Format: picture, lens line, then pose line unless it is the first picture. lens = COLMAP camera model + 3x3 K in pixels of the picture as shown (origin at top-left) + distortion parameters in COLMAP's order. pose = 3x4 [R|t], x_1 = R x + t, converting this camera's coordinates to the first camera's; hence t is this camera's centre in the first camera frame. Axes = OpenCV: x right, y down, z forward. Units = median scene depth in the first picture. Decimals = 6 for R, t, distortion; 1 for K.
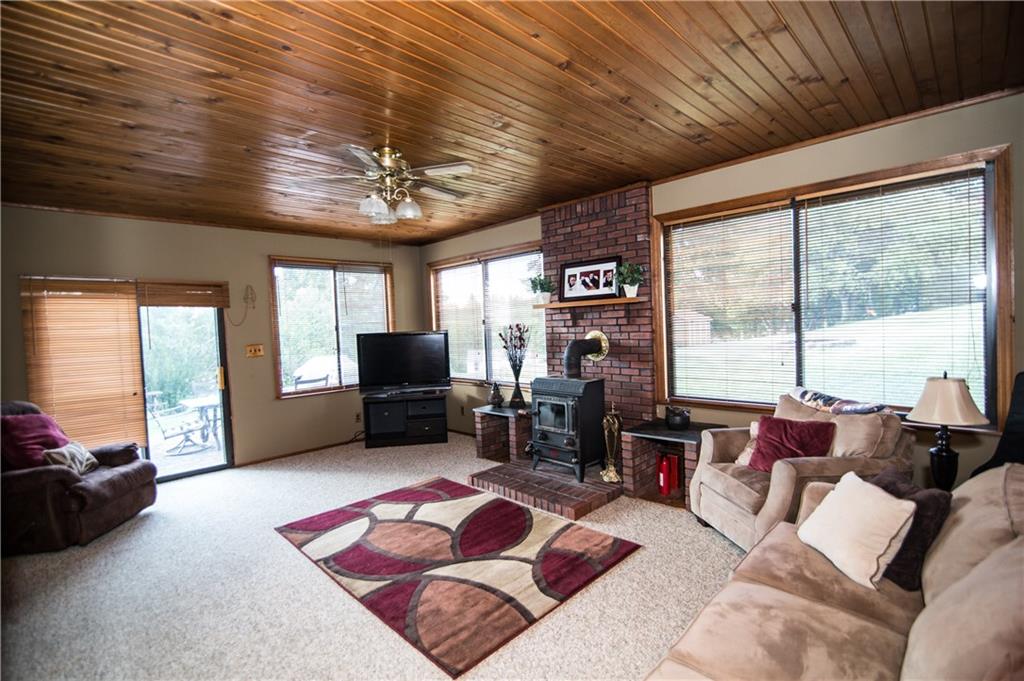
lens RADIAL K [[477.1, 0, 511.2], [0, 477.1, 341.4], [0, 0, 1]] dist [-0.021719, 0.000090]
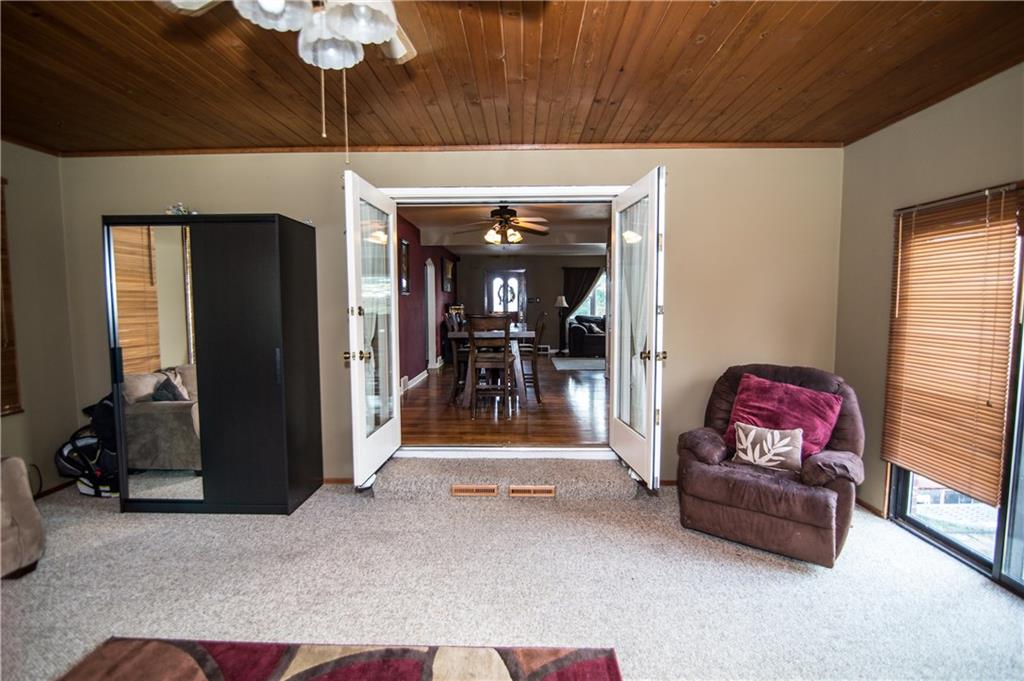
lens RADIAL K [[477.1, 0, 508.4], [0, 477.1, 341.3], [0, 0, 1]] dist [-0.021719, 0.000090]
pose [[-0.731272, 0.094741, -0.675474, -0.061385], [0.011356, 0.991860, 0.126823, -0.041281], [0.681992, 0.085072, -0.726395, 1.261371]]
